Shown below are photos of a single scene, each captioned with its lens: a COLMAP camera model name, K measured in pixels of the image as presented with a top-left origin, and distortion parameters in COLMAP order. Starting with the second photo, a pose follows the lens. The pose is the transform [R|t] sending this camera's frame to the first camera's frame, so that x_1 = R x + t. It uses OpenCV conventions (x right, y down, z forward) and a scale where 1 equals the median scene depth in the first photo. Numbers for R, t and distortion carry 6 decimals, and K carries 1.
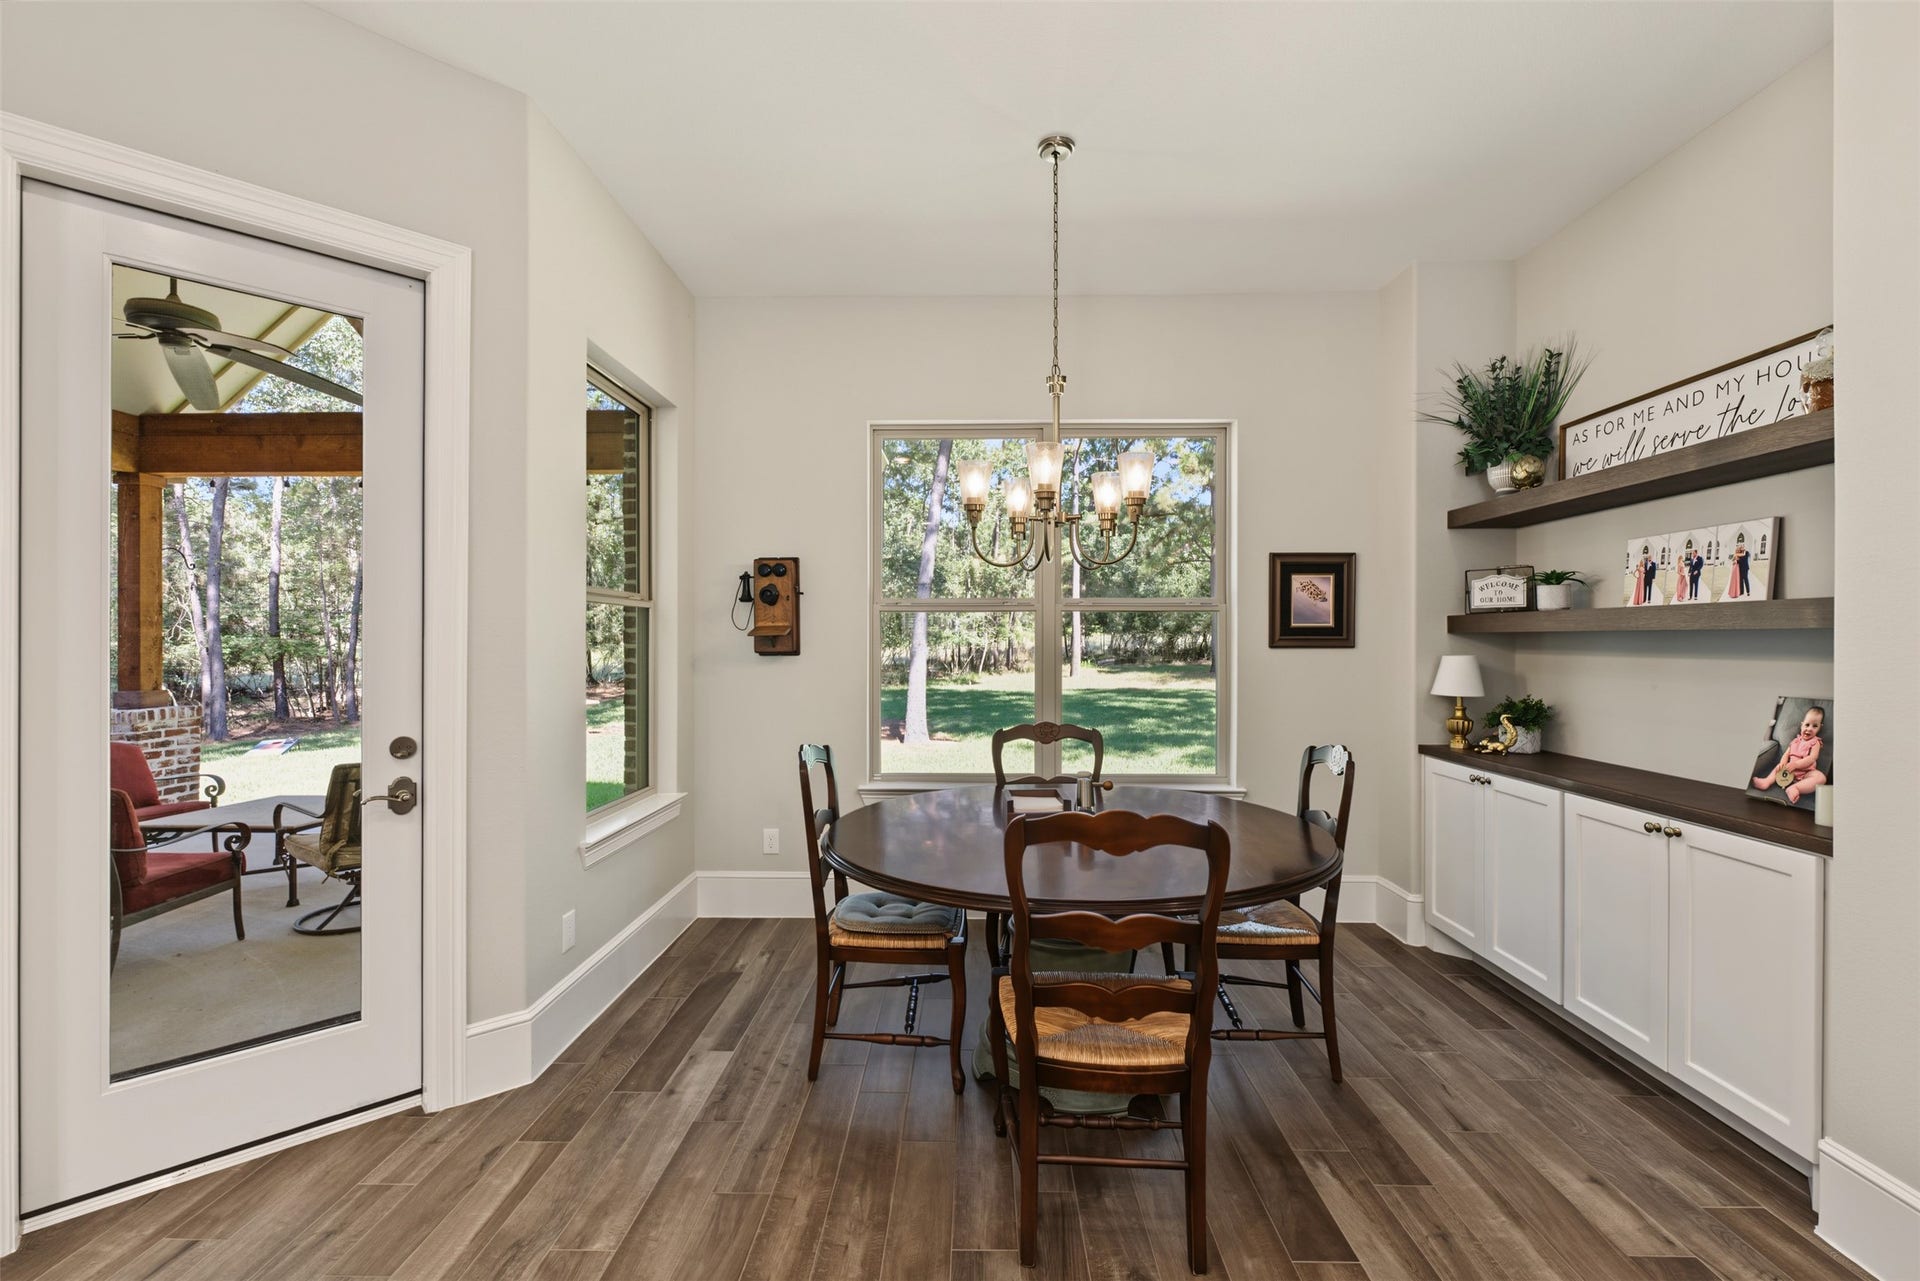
lens RADIAL K [[819.0, 0, 967.5], [0, 819.0, 642.3], [0, 0, 1]] dist [0.000718, -0.000003]
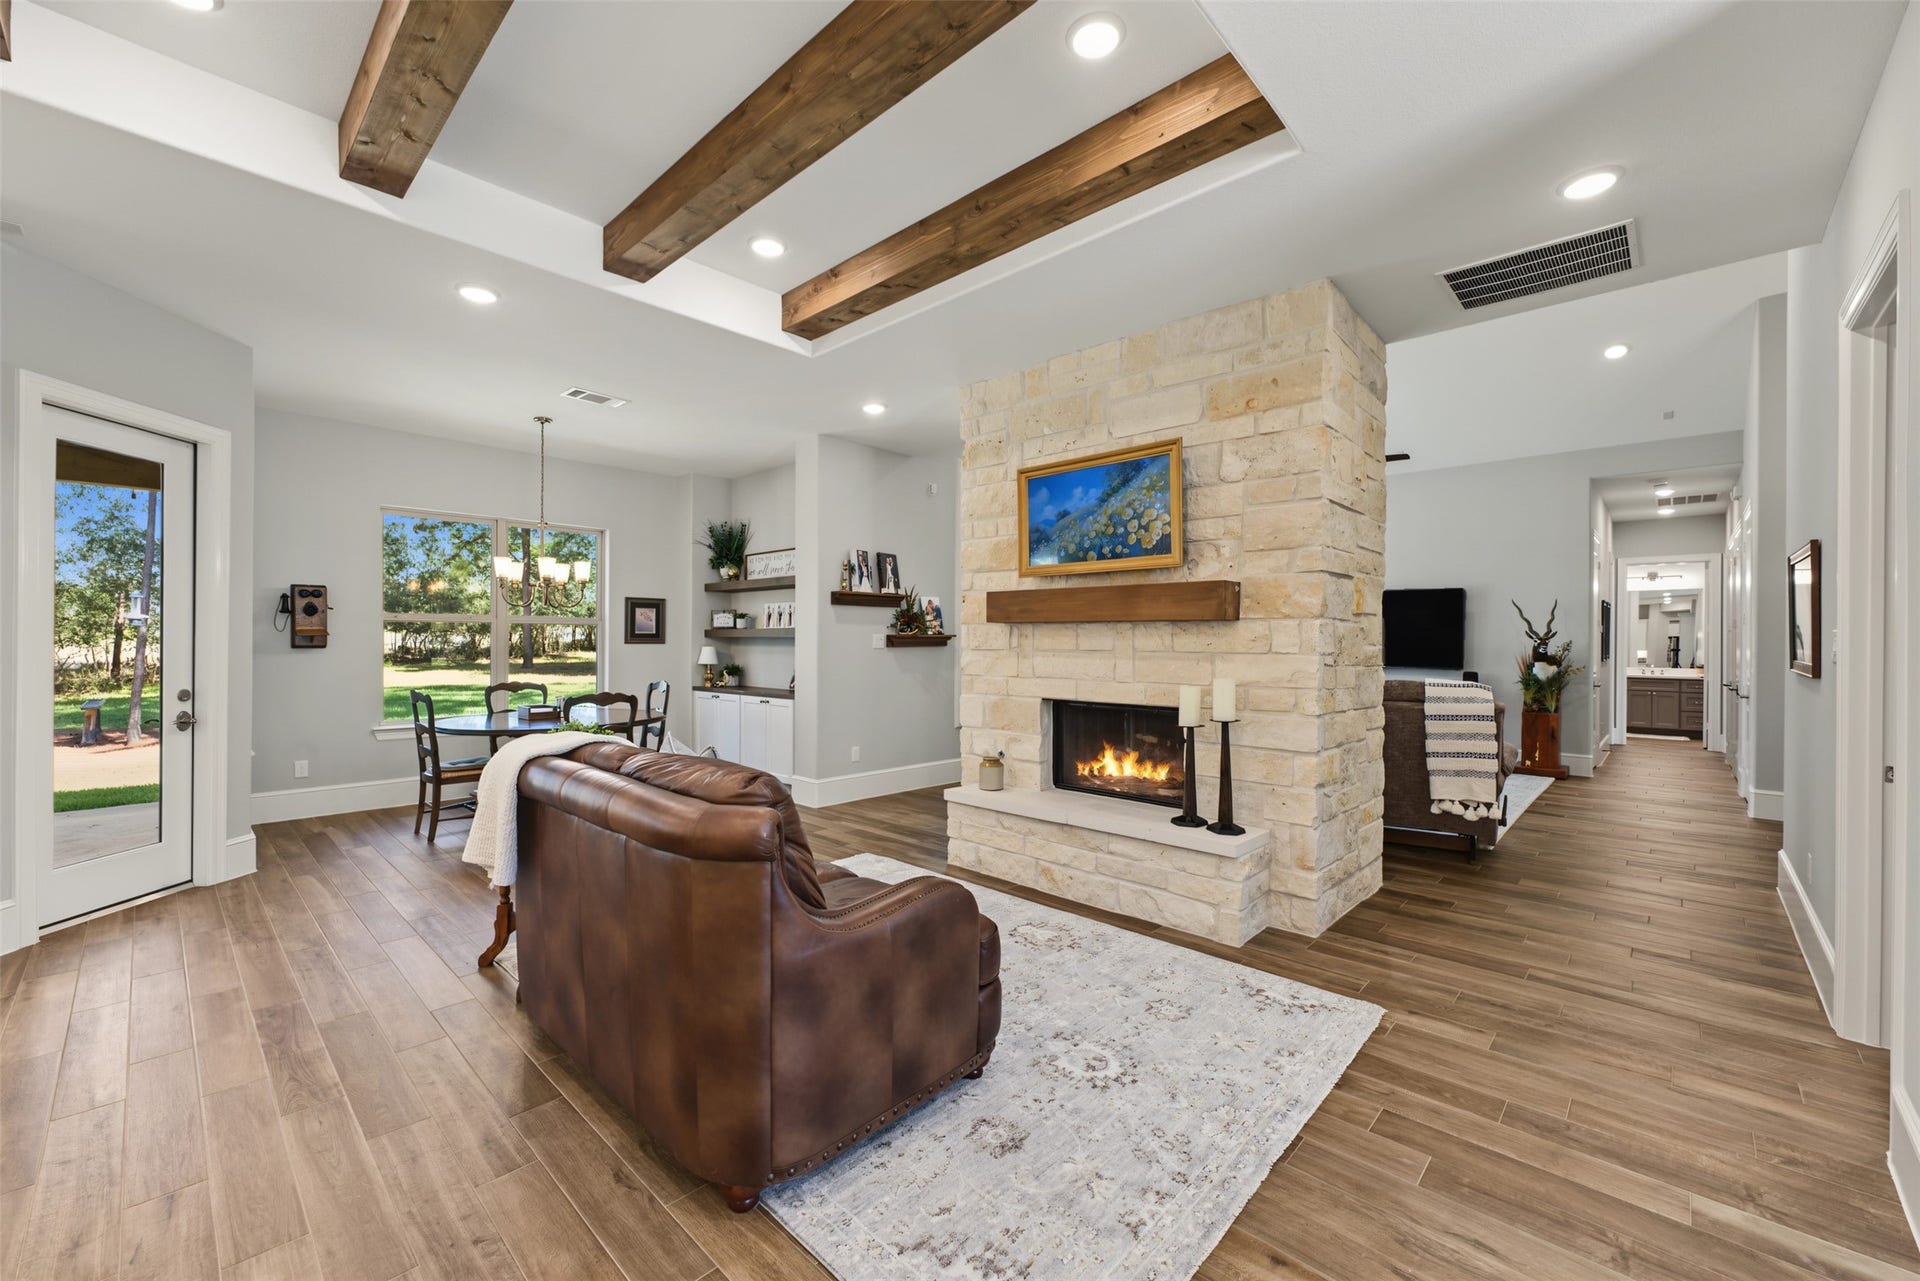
lens RADIAL K [[773.5, 0, 960.1], [0, 773.5, 644.8], [0, 0, 1]] dist [-0.000318, -0.000490]
pose [[0.676323, 0.001116, 0.736605, -0.561476], [-0.003486, 0.999993, 0.001686, 0.004112], [-0.736597, -0.003708, 0.676321, -1.060013]]
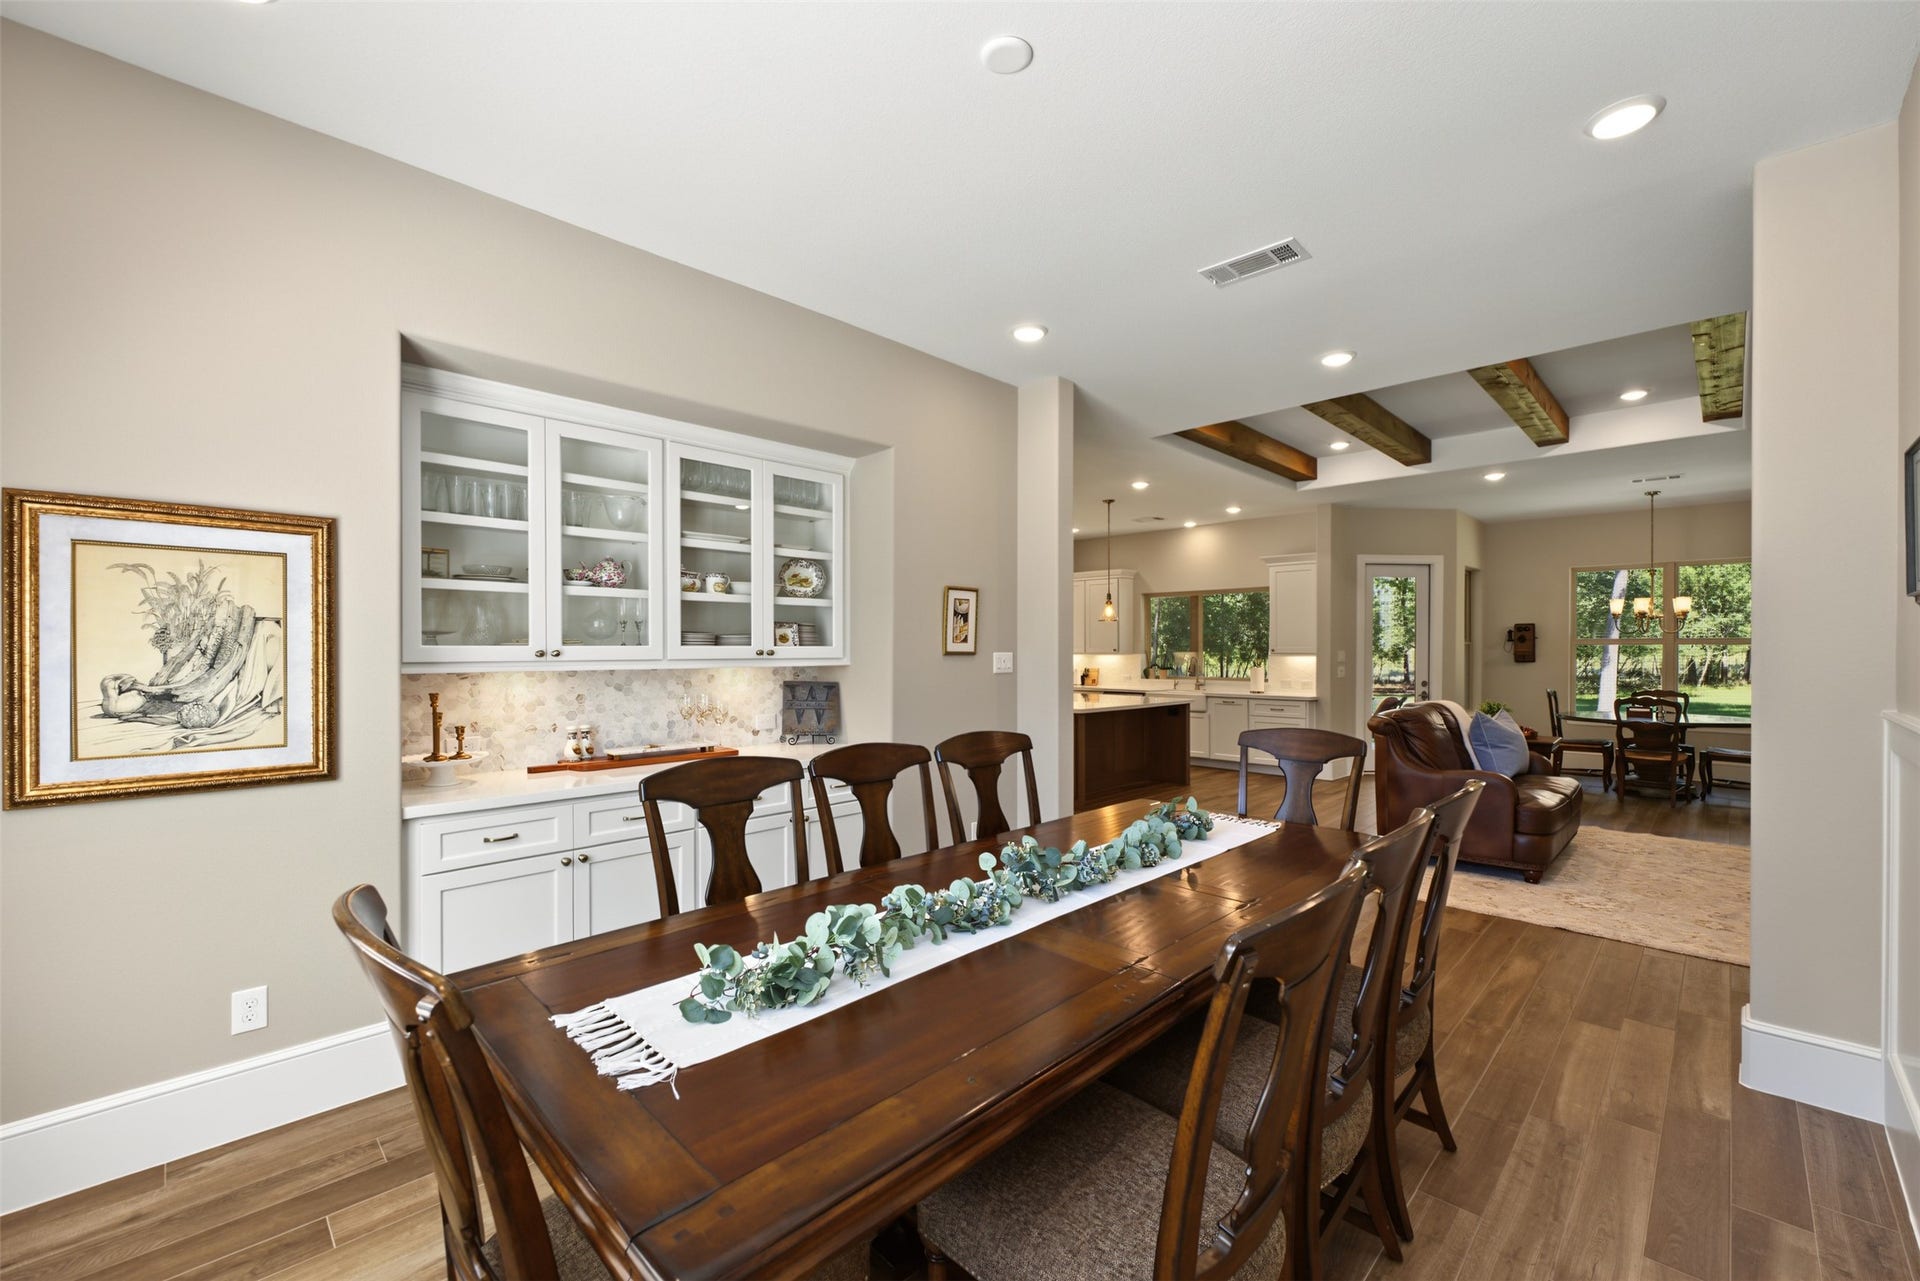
lens RADIAL K [[773.5, 0, 960.1], [0, 773.5, 644.8], [0, 0, 1]] dist [-0.000318, -0.000490]
pose [[0.717750, -0.001653, -0.696299, 0.220831], [-0.004517, 0.999965, -0.007031, -0.015289], [0.696286, 0.008192, 0.717718, -2.336398]]
